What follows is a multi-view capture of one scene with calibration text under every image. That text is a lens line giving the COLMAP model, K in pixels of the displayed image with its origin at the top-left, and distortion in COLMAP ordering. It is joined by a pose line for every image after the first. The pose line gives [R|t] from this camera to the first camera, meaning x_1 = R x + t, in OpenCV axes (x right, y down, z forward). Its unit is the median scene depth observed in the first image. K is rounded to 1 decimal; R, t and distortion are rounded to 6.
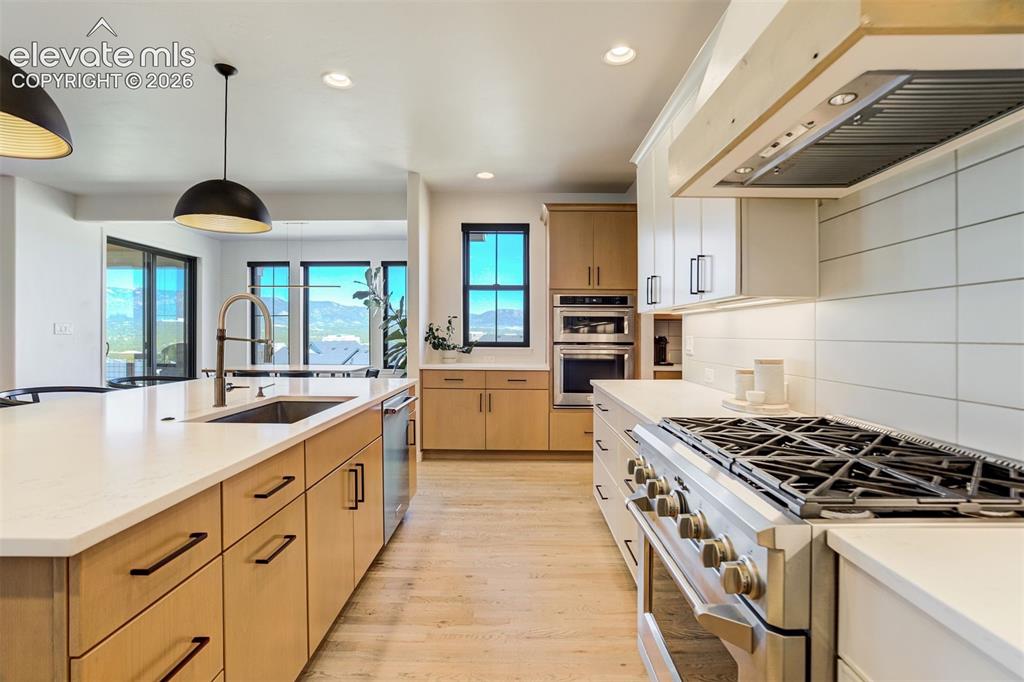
lens RADIAL K [[475.2, 0, 506.9], [0, 475.2, 344.3], [0, 0, 1]] dist [-0.043065, 0.013309]
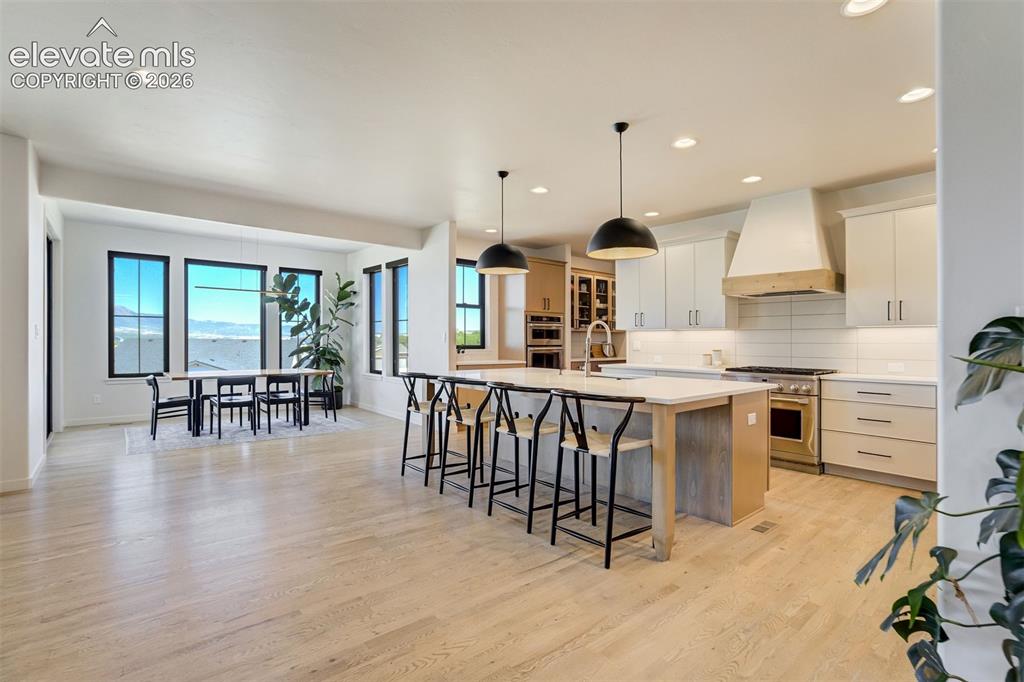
lens RADIAL K [[475.2, 0, 503.7], [0, 475.2, 340.0], [0, 0, 1]] dist [-0.043065, 0.013309]
pose [[0.756650, 0.001877, 0.653817, -1.097624], [0.010584, 0.999830, -0.015118, 0.002019], [-0.653734, 0.018359, 0.756502, -0.151867]]
